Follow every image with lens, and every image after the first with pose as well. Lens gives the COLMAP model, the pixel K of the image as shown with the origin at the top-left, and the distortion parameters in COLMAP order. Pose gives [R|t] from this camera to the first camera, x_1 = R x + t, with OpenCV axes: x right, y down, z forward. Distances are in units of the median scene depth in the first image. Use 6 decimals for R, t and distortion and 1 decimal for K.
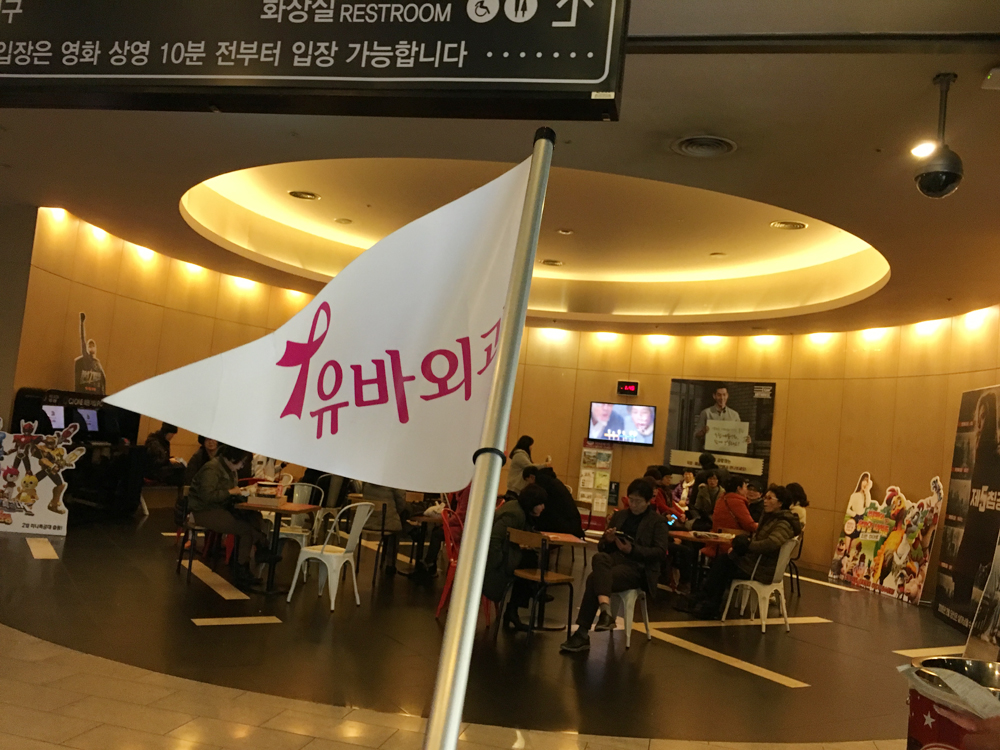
lens RADIAL K [[864.0, 0, 502.5], [0, 864.0, 369.3], [0, 0, 1]] dist [0.013657, -0.010019]
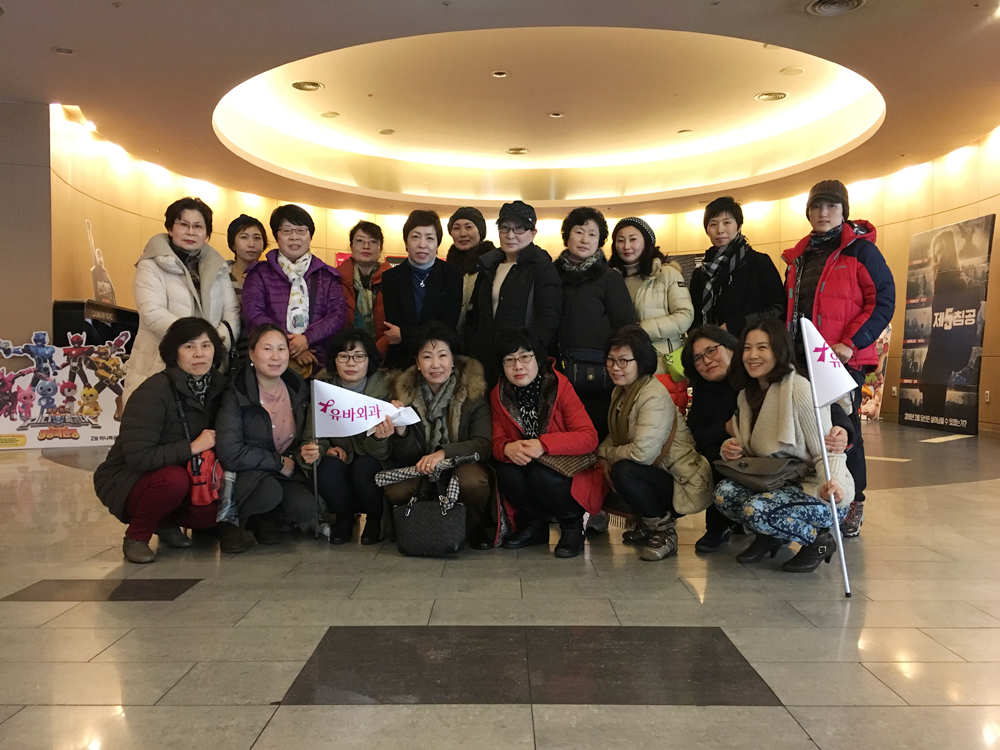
lens RADIAL K [[864.0, 0, 492.5], [0, 864.0, 371.5], [0, 0, 1]] dist [0.013657, -0.010019]
pose [[0.971111, -0.104187, 0.214681, -0.297853], [0.083211, 0.991032, 0.104551, 0.038679], [-0.223648, -0.083667, 0.971072, -0.033768]]
